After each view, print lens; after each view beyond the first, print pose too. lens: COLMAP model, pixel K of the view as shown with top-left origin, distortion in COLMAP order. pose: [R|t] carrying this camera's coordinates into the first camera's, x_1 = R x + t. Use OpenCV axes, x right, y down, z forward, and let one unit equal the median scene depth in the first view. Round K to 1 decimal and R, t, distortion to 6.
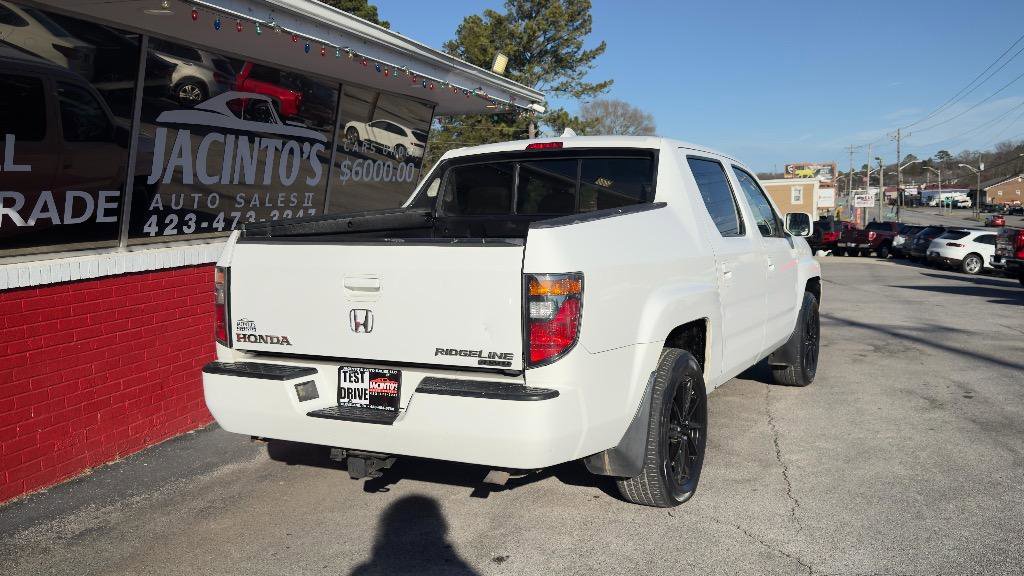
lens RADIAL K [[889.0, 0, 544.3], [0, 889.0, 308.4], [0, 0, 1]] dist [0.169465, -0.295720]
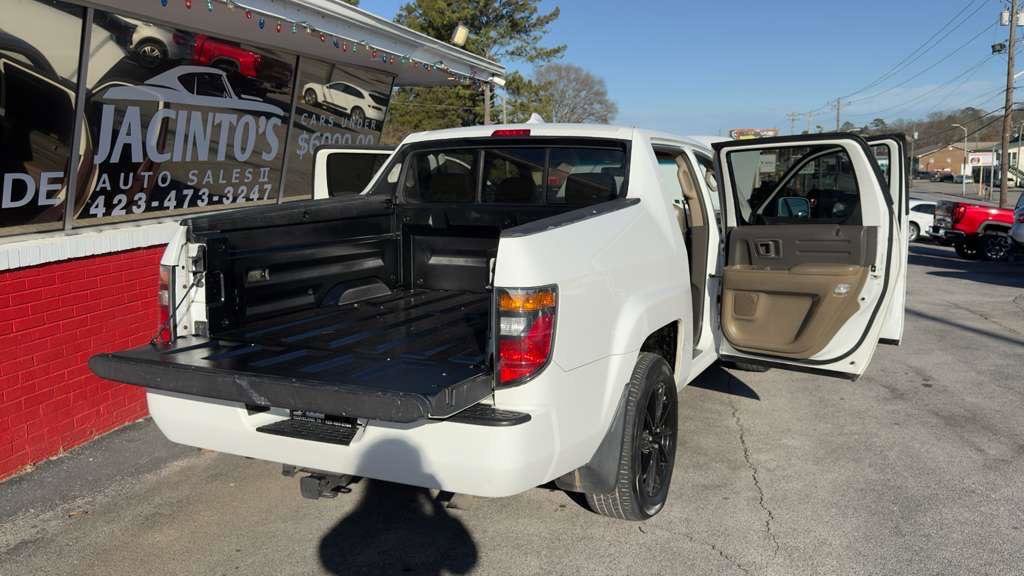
lens RADIAL K [[855.9, 0, 520.4], [0, 855.9, 287.5], [0, 0, 1]] dist [0.122876, -0.185678]
pose [[0.999536, 0.011356, 0.028273, -0.013695], [-0.012128, 0.999554, 0.027295, -0.040954], [-0.027951, -0.027625, 0.999228, 0.073558]]
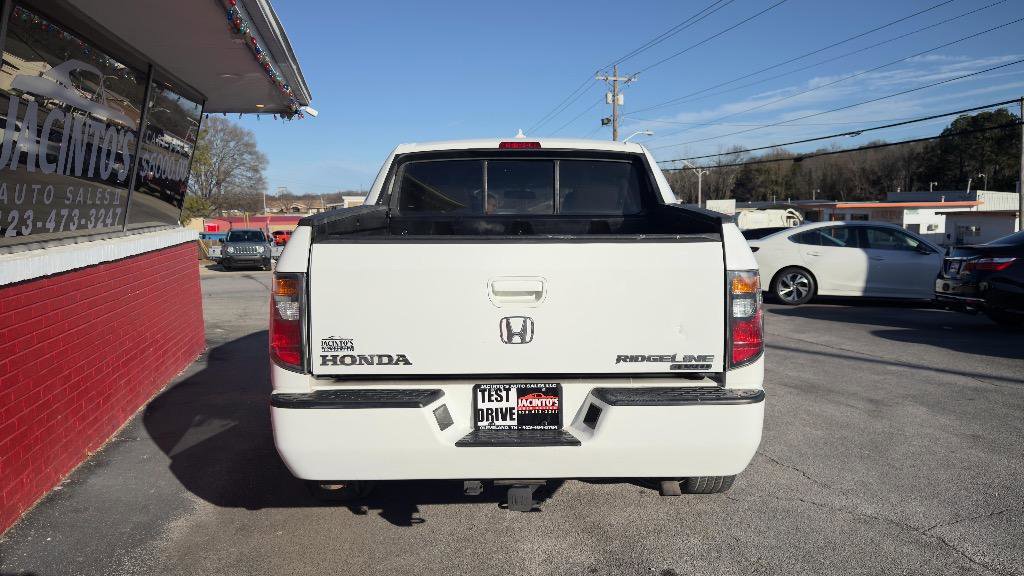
lens RADIAL K [[776.4, 0, 537.4], [0, 776.4, 308.0], [0, 0, 1]] dist [0.092145, -0.112123]
pose [[0.885759, -0.041459, 0.462289, -0.382639], [0.041749, 0.999082, 0.009607, -0.010052], [-0.462263, 0.010791, 0.886677, 0.229641]]
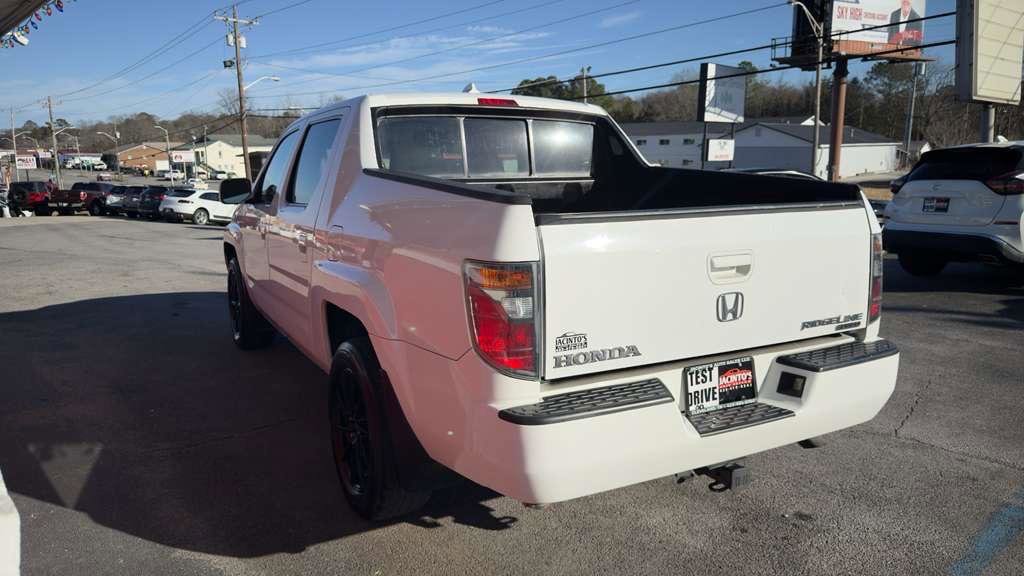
lens RADIAL K [[733.4, 0, 512.0], [0, 733.4, 288.0], [0, 0, 1]] dist [0.080229, -0.129963]
pose [[0.562380, -0.125458, 0.817306, -0.627993], [0.086608, 0.991923, 0.092668, -0.060635], [-0.822331, 0.018671, 0.568703, 0.555062]]
